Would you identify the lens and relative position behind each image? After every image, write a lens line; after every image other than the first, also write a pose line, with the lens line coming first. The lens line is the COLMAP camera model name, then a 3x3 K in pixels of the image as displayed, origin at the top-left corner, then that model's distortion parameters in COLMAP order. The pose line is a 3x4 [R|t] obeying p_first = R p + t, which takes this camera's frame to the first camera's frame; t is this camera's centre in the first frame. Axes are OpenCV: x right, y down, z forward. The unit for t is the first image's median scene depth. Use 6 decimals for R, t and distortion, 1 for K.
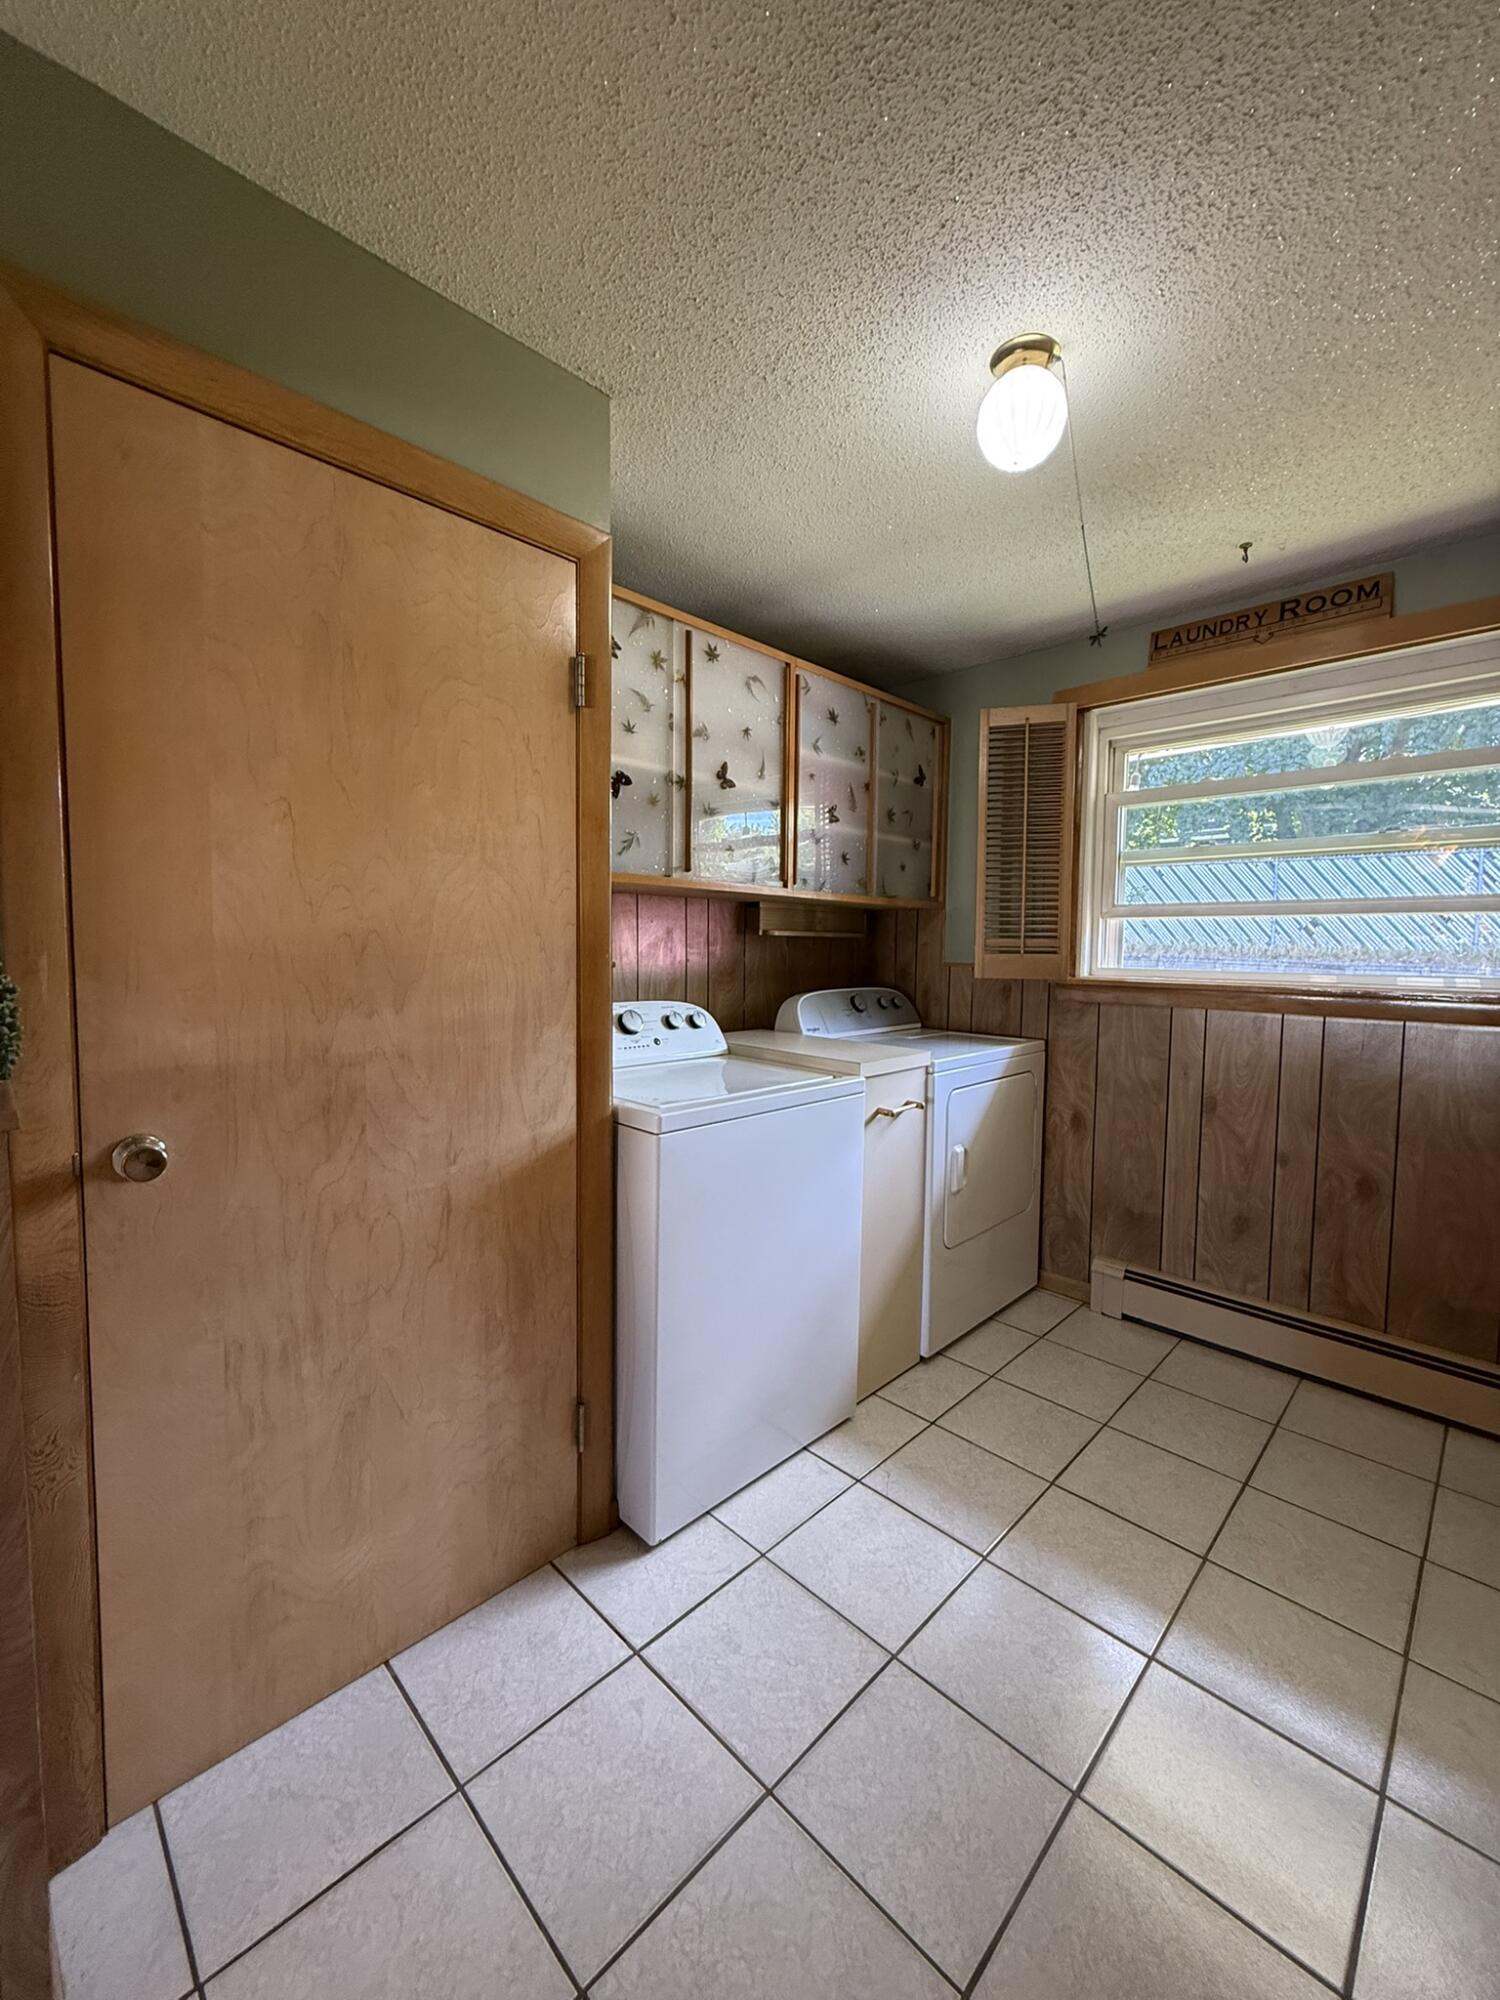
lens RADIAL K [[793.9, 0, 753.9], [0, 793.9, 991.9], [0, 0, 1]] dist [-0.000132, 0.000029]
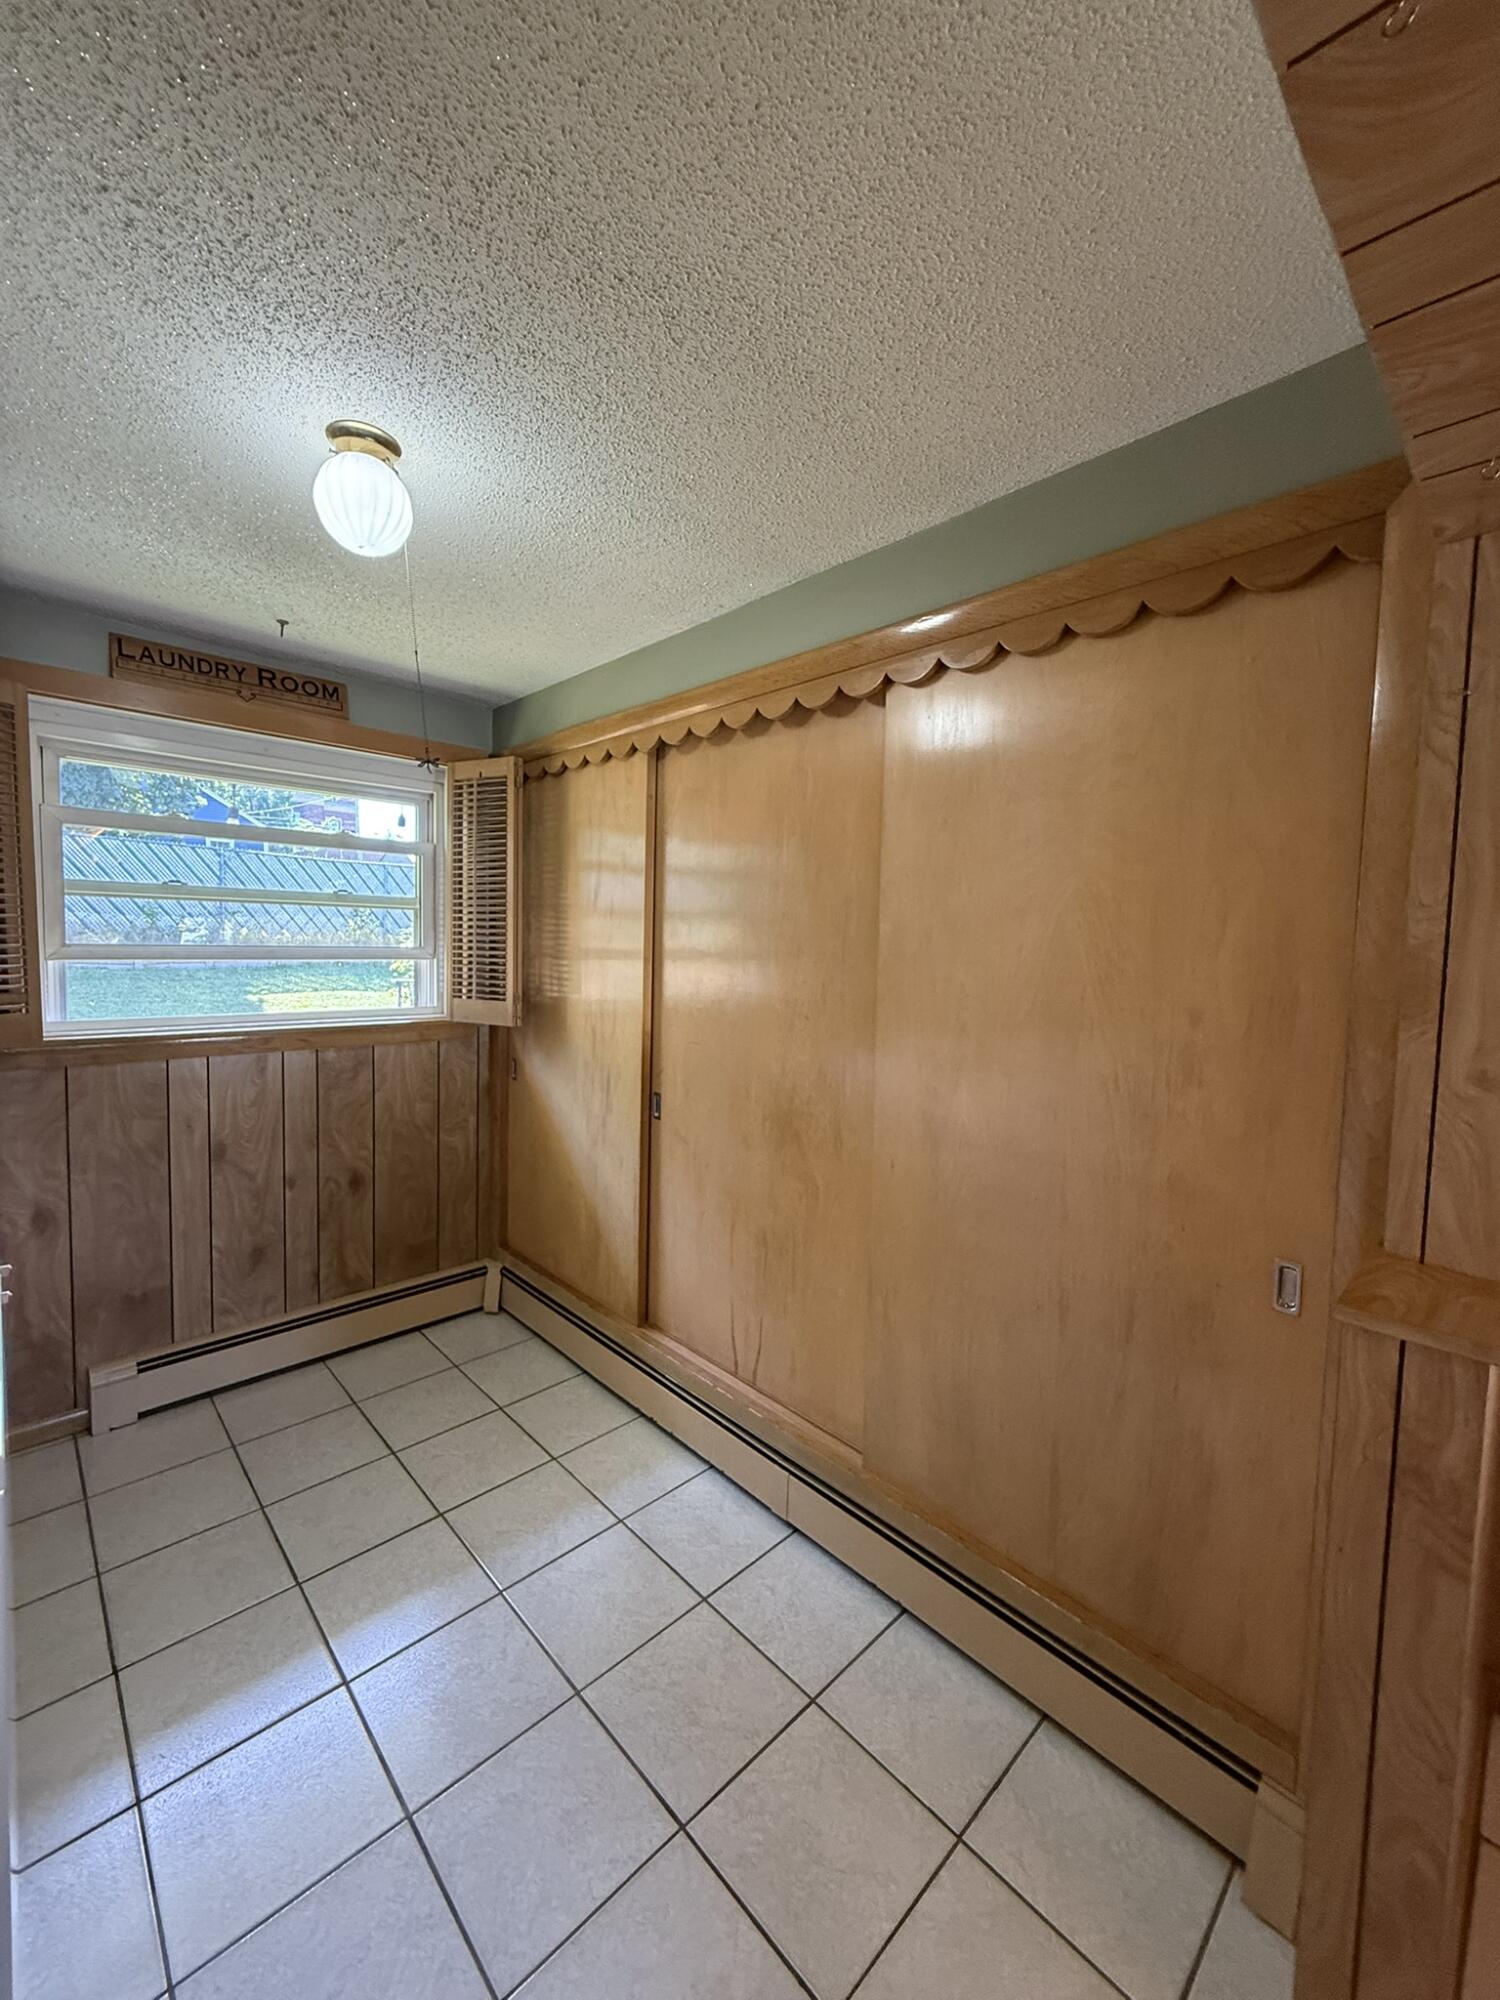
lens RADIAL K [[793.9, 0, 753.9], [0, 793.9, 991.9], [0, 0, 1]] dist [-0.000132, 0.000029]
pose [[0.027161, -0.076918, 0.996667, -0.387127], [0.033659, 0.996540, 0.075991, -0.111677], [-0.999064, 0.031483, 0.029656, 0.305310]]
